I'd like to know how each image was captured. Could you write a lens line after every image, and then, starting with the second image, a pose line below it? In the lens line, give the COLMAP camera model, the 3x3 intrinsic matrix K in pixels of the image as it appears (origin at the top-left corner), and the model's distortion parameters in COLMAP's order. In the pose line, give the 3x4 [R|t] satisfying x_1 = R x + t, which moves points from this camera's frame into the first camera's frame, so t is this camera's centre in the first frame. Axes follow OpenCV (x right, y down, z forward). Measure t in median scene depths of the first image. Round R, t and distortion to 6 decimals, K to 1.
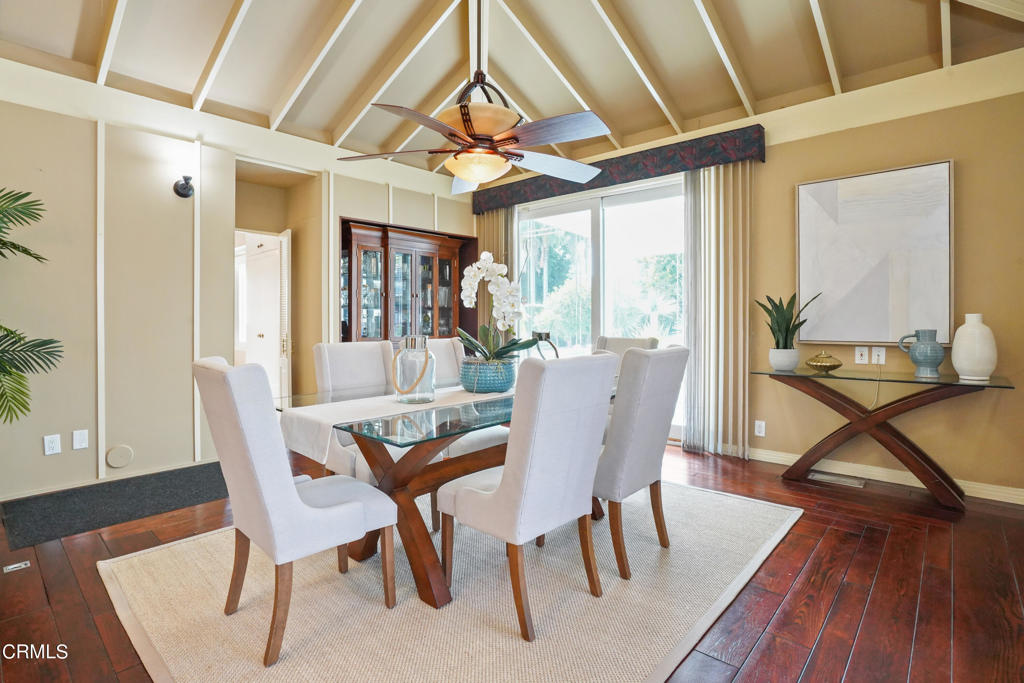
lens RADIAL K [[497.4, 0, 511.9], [0, 497.4, 320.6], [0, 0, 1]] dist [-0.023431, 0.000187]
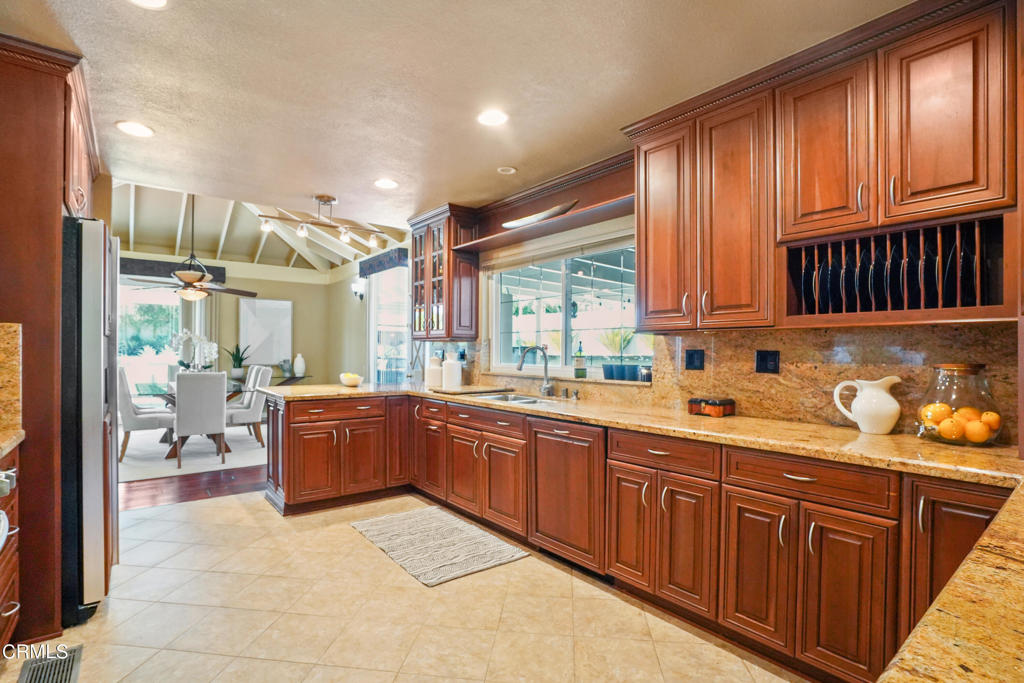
lens RADIAL K [[494.3, 0, 510.6], [0, 494.3, 334.9], [0, 0, 1]] dist [-0.001854, 0.000946]
pose [[0.175441, 0.039552, 0.983695, -1.478694], [0.000180, 0.999191, -0.040207, -0.007035], [-0.984490, 0.007231, 0.175292, -0.663326]]
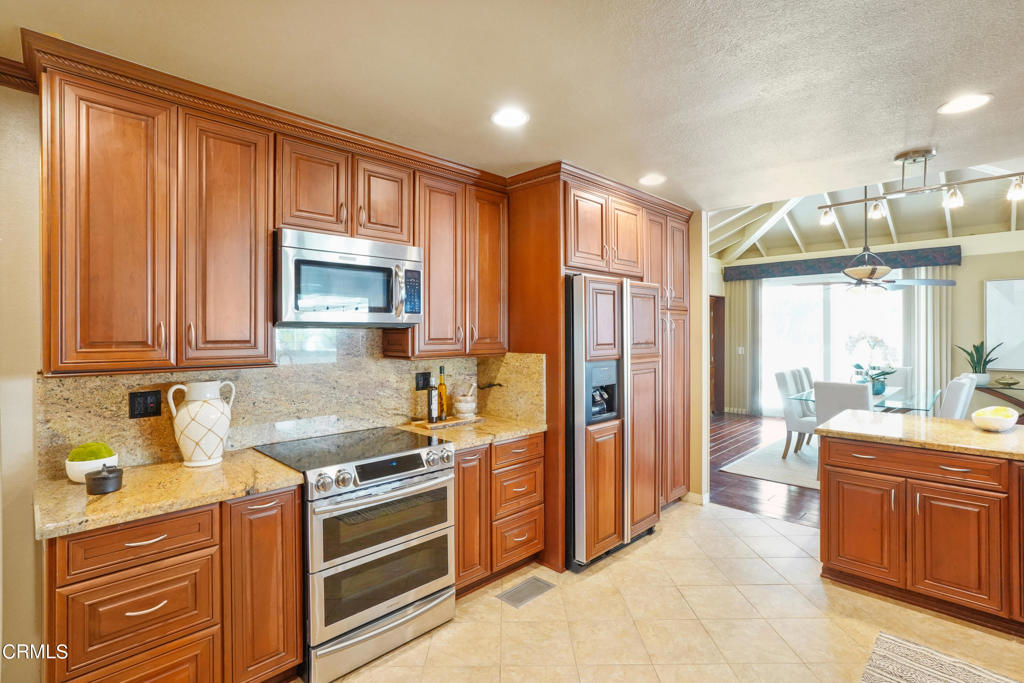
lens RADIAL K [[494.3, 0, 510.6], [0, 494.3, 334.9], [0, 0, 1]] dist [-0.001854, 0.000946]
pose [[0.998145, -0.000208, -0.060889, -1.012305], [0.000055, 0.999997, -0.002520, -0.075406], [0.060889, 0.002512, 0.998141, -0.876681]]
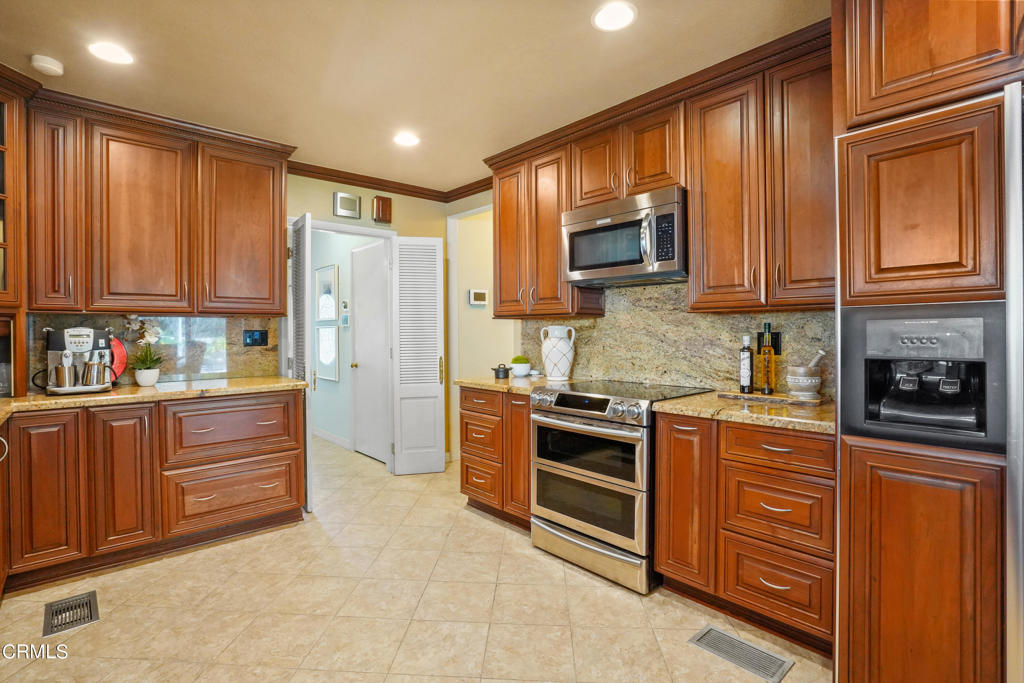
lens RADIAL K [[502.7, 0, 494.8], [0, 502.7, 327.8], [0, 0, 1]] dist [-0.001618, 0.000990]
pose [[-0.131717, -0.004087, -0.991279, -0.473848], [-0.001608, 0.999991, -0.003909, -0.012212], [0.991286, 0.001079, -0.131722, -0.282783]]
